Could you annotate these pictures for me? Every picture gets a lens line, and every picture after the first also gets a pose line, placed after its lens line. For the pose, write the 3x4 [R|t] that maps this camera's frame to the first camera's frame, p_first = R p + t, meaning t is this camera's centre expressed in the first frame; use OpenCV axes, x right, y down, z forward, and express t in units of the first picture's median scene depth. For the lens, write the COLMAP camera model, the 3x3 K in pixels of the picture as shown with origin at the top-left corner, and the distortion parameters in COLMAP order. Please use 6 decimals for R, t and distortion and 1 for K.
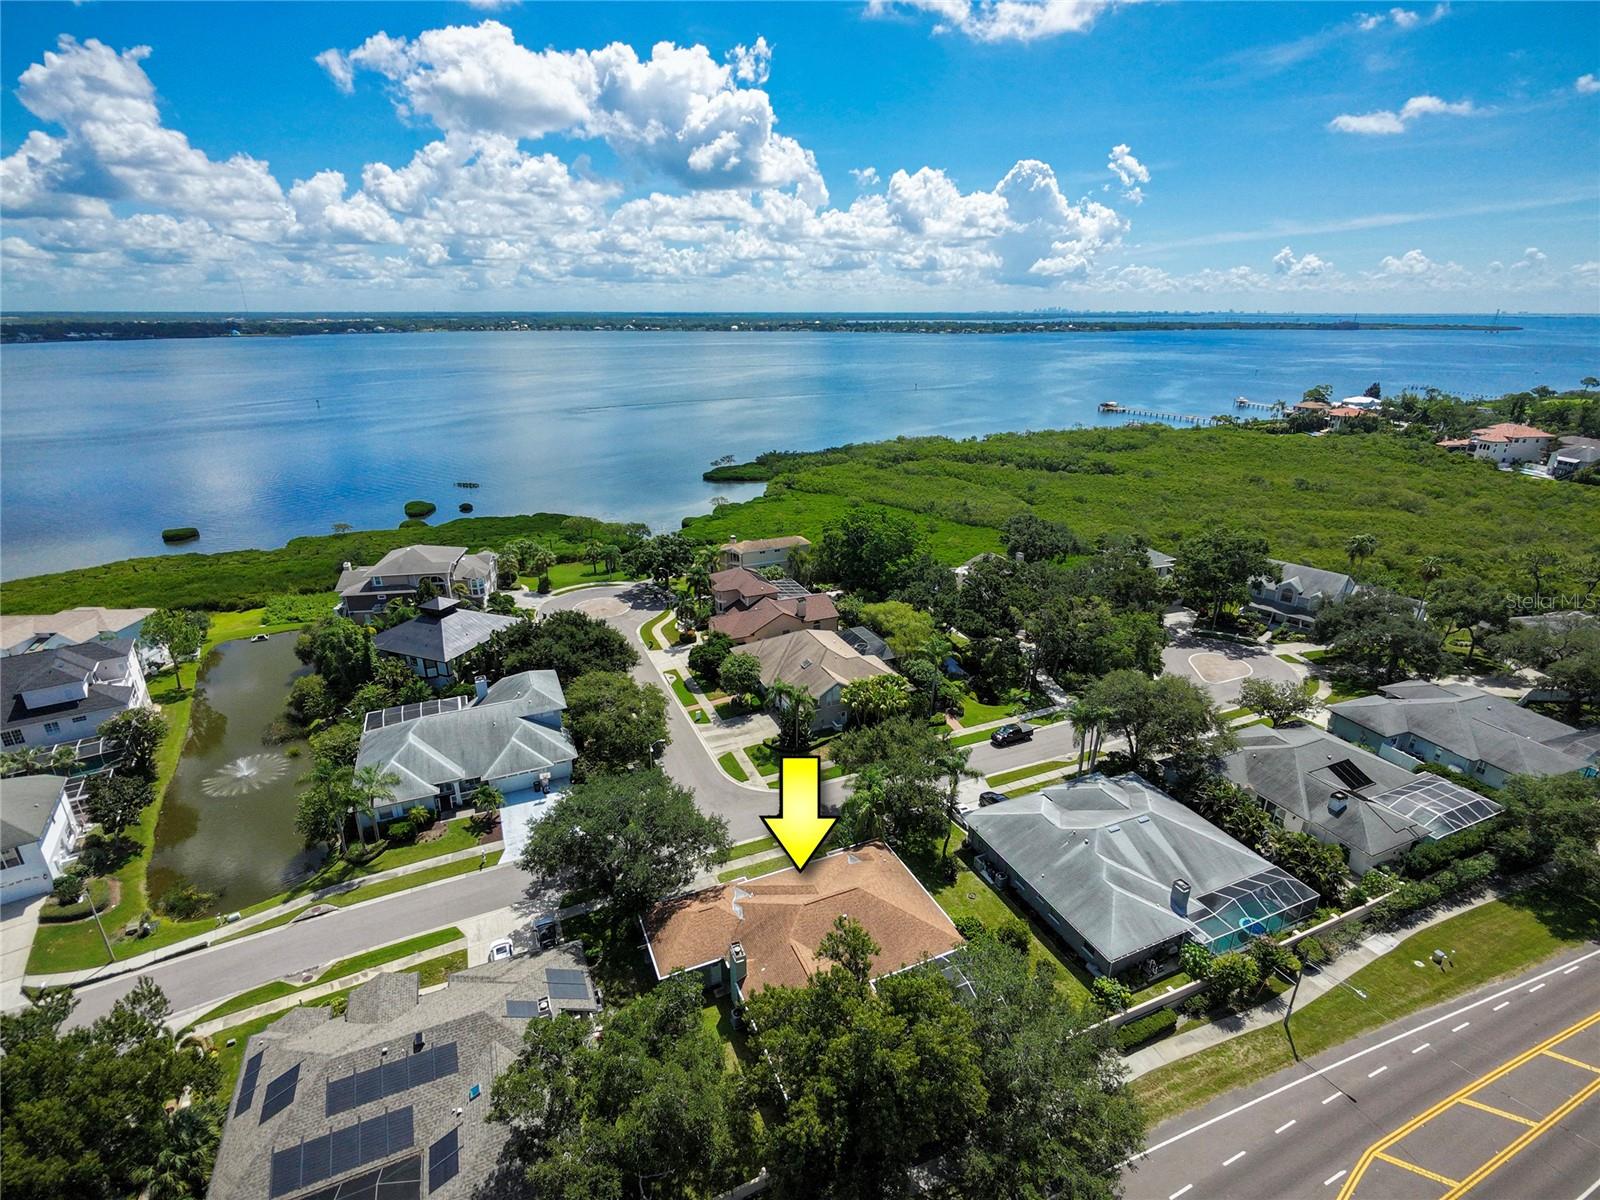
lens RADIAL K [[774.8, 0, 802.3], [0, 774.8, 586.3], [0, 0, 1]] dist [-0.000700, 0.002796]
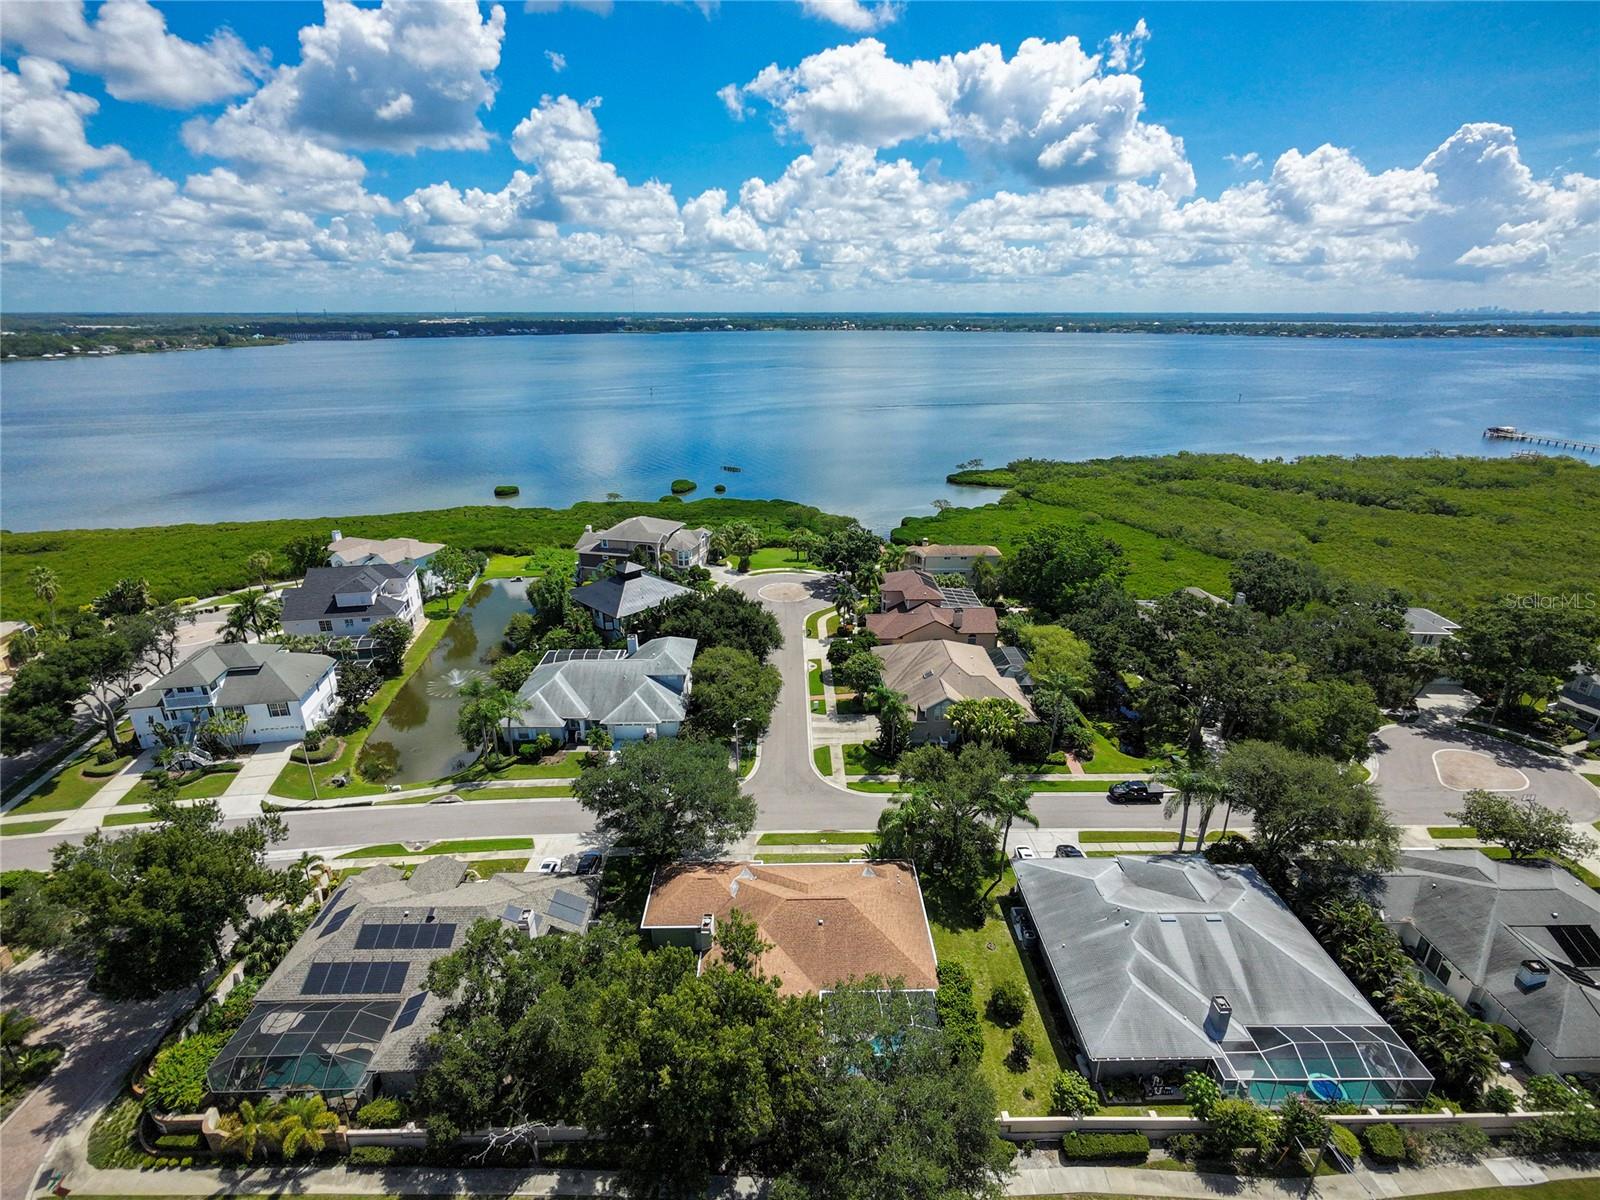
lens RADIAL K [[774.8, 0, 802.3], [0, 774.8, 586.3], [0, 0, 1]] dist [-0.000700, 0.002796]
pose [[0.922395, 0.129354, -0.363943, 0.186366], [-0.129577, 0.991281, 0.023918, -0.010921], [0.363863, 0.025097, 0.931114, 0.031947]]
